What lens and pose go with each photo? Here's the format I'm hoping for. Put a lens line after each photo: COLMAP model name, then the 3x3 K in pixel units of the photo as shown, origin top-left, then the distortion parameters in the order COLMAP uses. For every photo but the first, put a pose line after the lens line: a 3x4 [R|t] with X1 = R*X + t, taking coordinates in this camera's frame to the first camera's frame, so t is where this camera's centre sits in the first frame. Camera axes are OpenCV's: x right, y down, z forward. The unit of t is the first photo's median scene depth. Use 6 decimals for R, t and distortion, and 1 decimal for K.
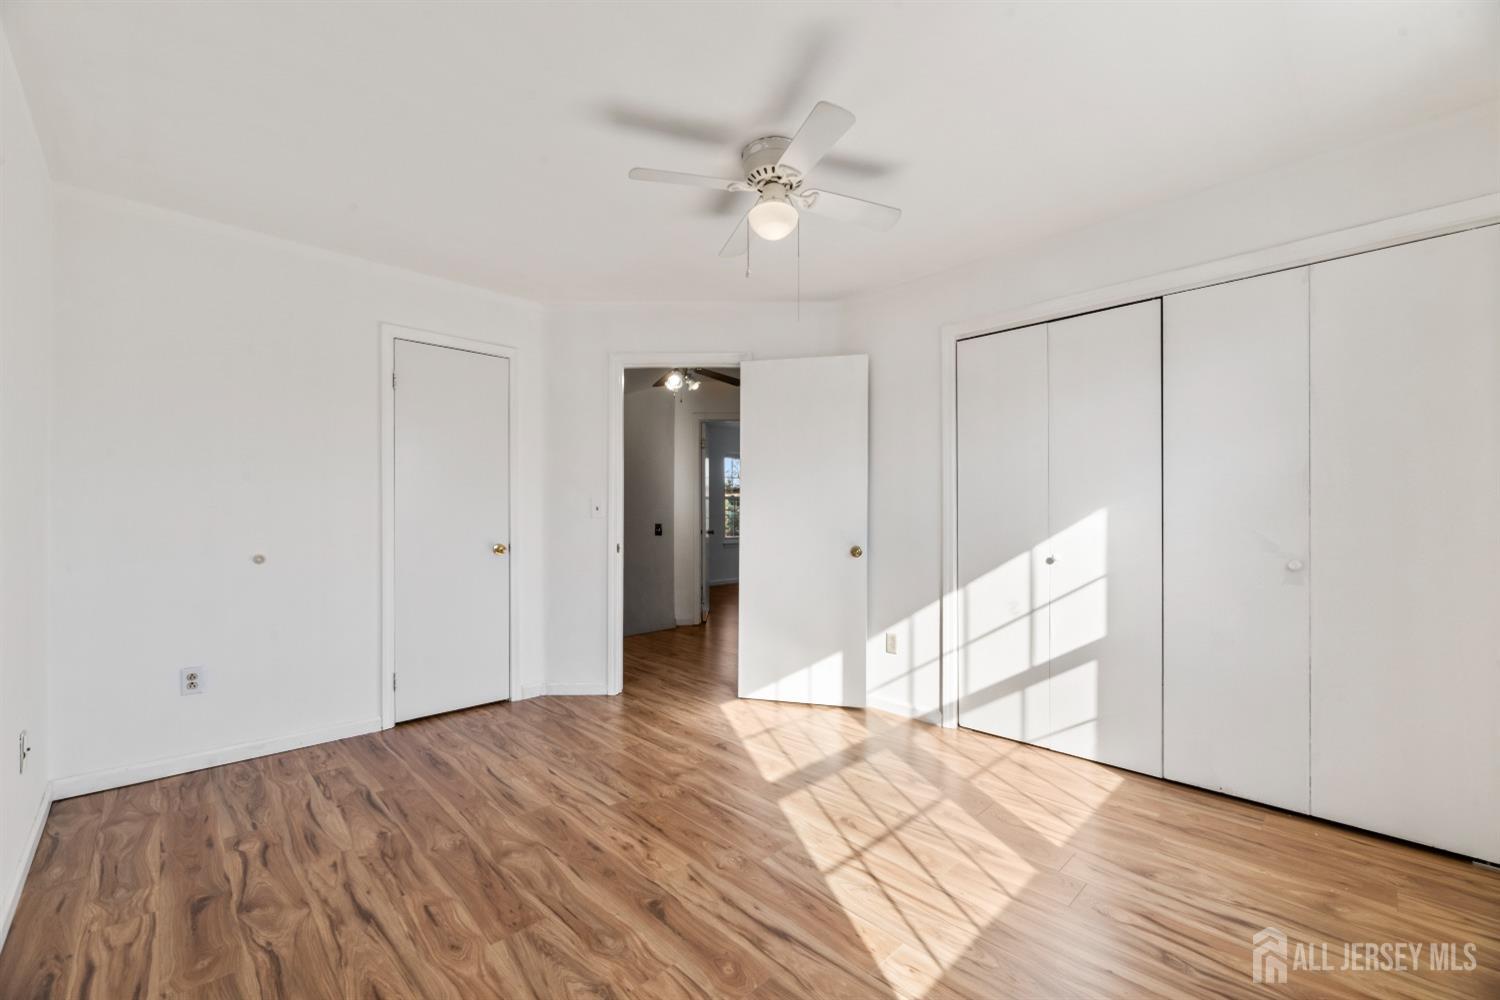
lens RADIAL K [[606.5, 0, 742.8], [0, 606.5, 509.2], [0, 0, 1]] dist [-0.007362, 0.000123]
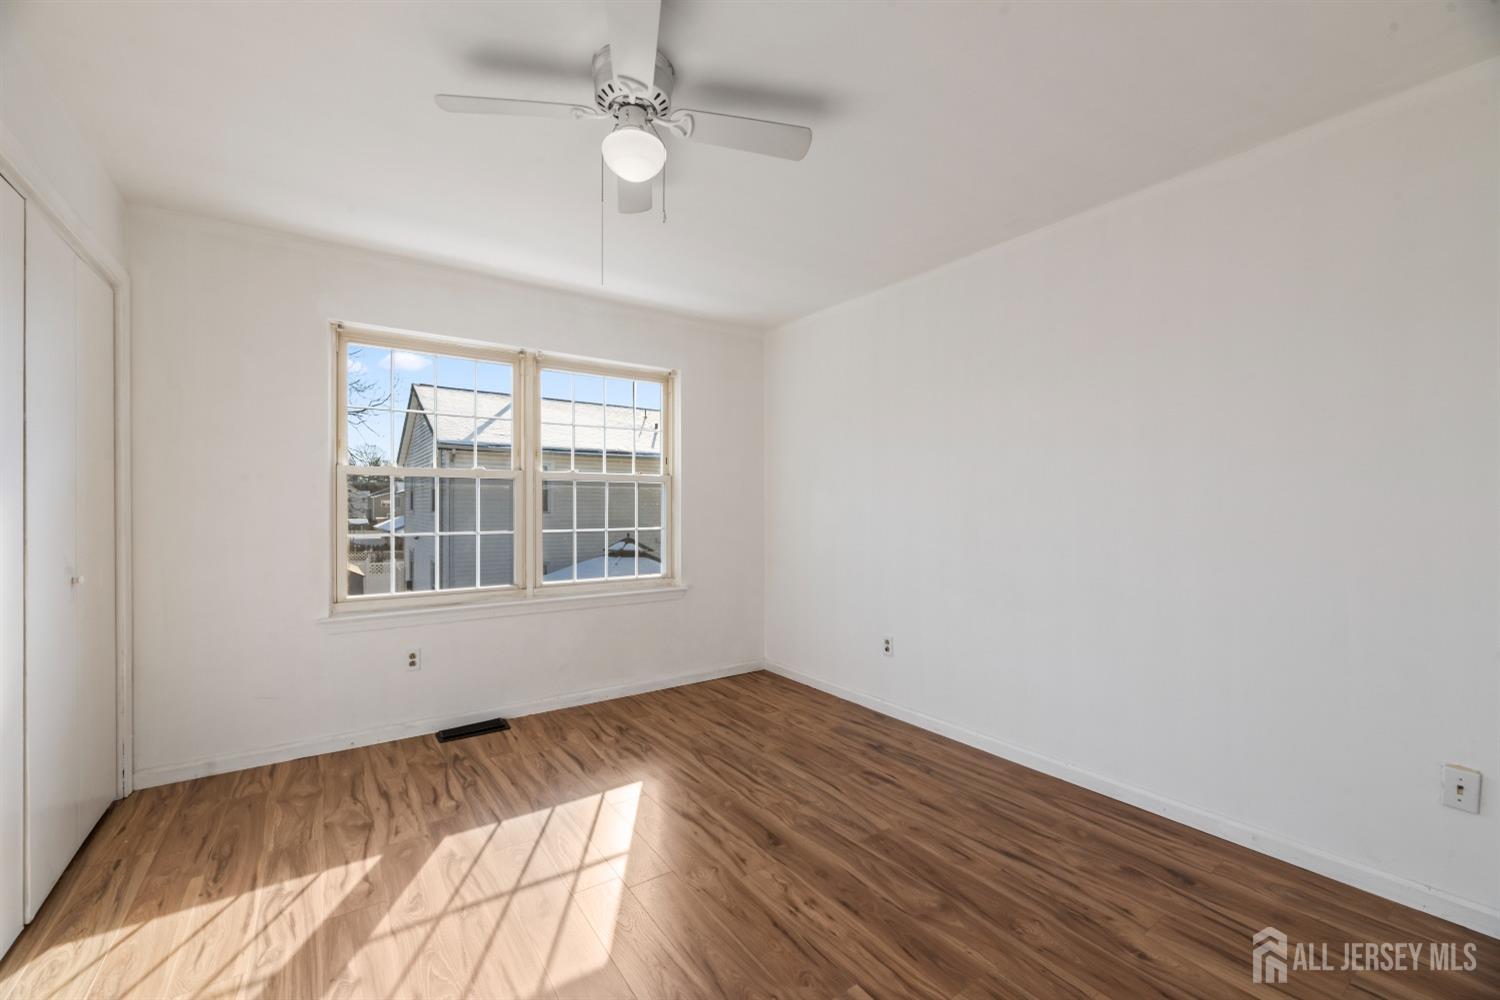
lens RADIAL K [[606.5, 0, 749.7], [0, 606.5, 504.5], [0, 0, 1]] dist [-0.007362, 0.000123]
pose [[-0.989840, -0.001608, 0.142178, -0.244691], [-0.002086, 0.999993, -0.003208, -0.027227], [-0.142172, -0.003472, -0.989836, 2.042322]]
